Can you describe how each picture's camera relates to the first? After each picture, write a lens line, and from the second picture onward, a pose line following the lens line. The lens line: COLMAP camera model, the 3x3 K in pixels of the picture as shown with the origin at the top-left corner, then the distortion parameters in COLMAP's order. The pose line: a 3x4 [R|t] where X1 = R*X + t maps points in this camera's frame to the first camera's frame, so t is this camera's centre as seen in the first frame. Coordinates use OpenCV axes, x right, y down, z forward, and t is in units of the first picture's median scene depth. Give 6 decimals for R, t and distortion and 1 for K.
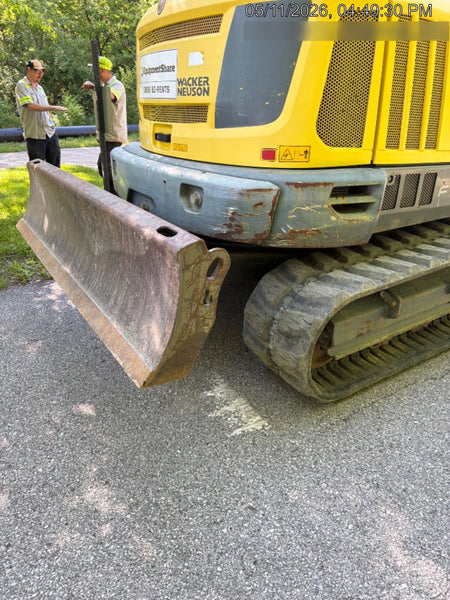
lens RADIAL K [[419.1, 0, 207.3], [0, 419.1, 299.8], [0, 0, 1]] dist [-0.009187, -0.004986]
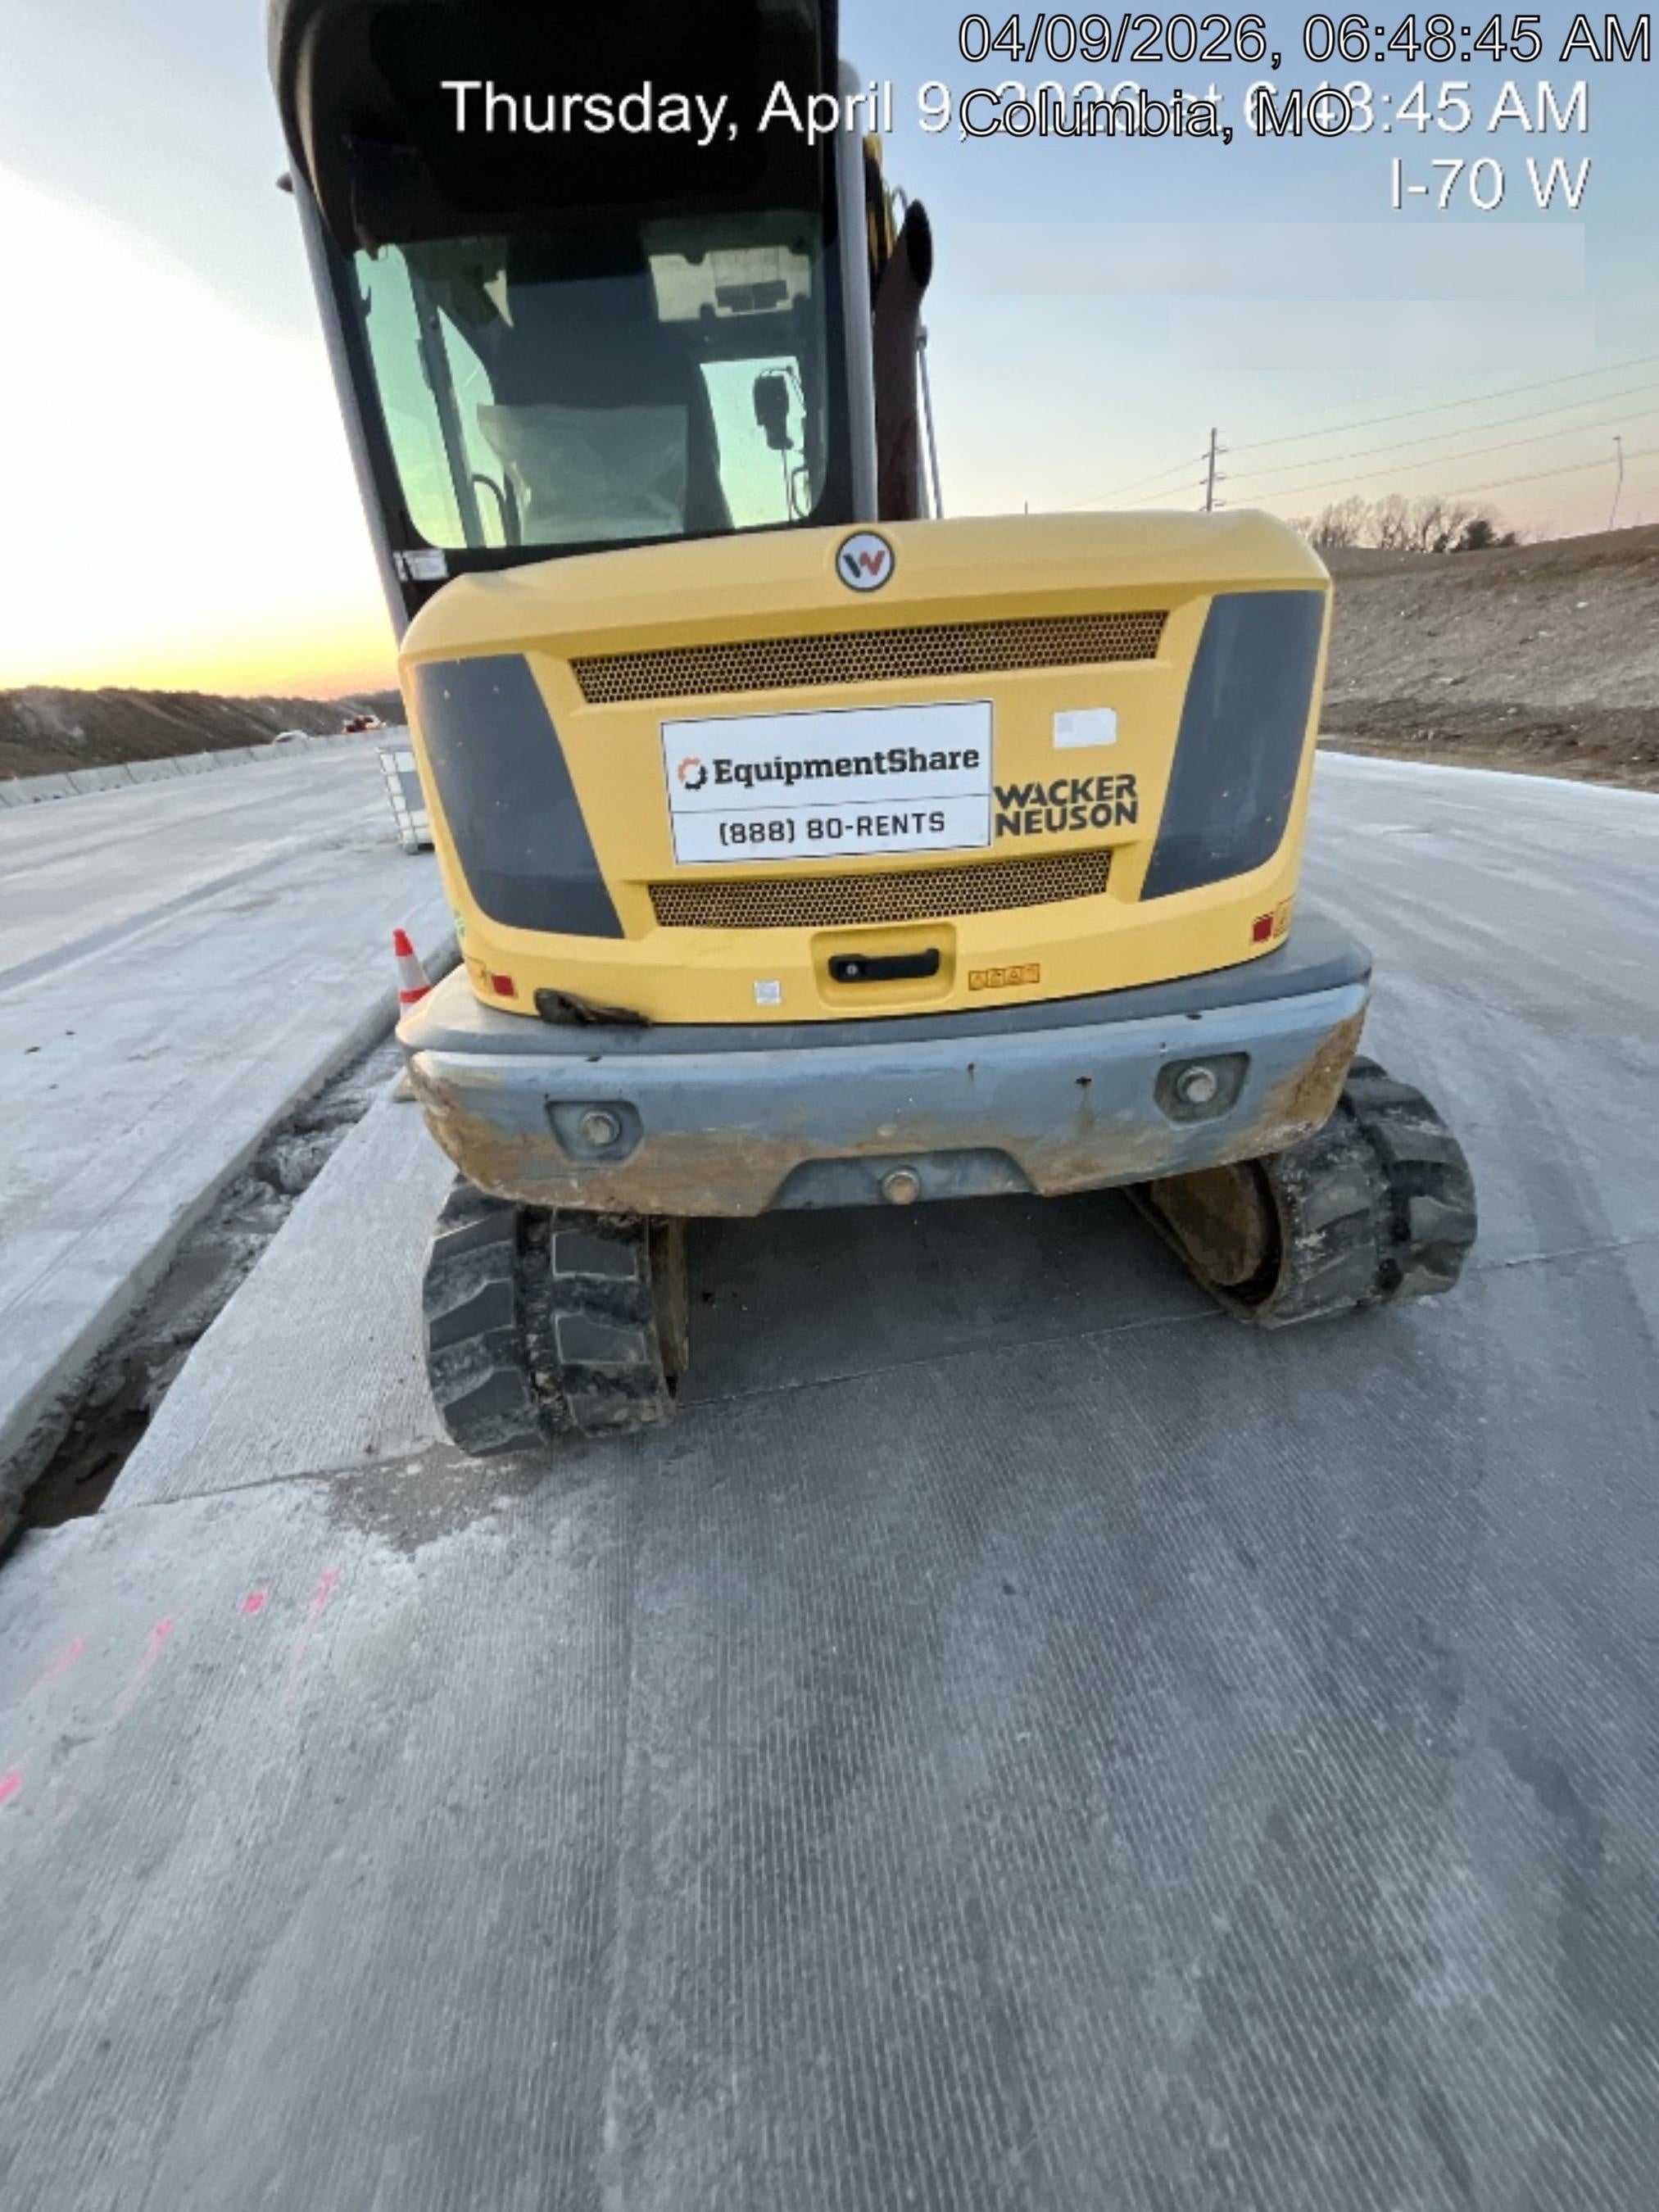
lens RADIAL K [[893.4, 0, 827.4], [0, 893.4, 1096.1], [0, 0, 1]] dist [-0.001007, 0.000149]
pose [[0.487023, -0.383447, 0.784715, -0.811606], [0.441302, 0.883380, 0.157771, -0.502061], [-0.753698, 0.269459, 0.599442, 0.771327]]
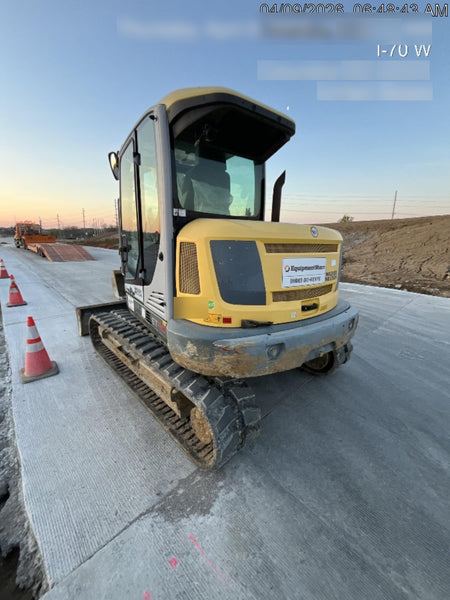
lens RADIAL K [[242.3, 0, 224.4], [0, 242.3, 297.3], [0, 0, 1]] dist [-0.001007, 0.000149]
pose [[-0.103215, -0.212817, 0.971625, -1.081255], [0.420021, 0.876150, 0.236523, -0.890772], [-0.901626, 0.432516, -0.001044, 1.484848]]
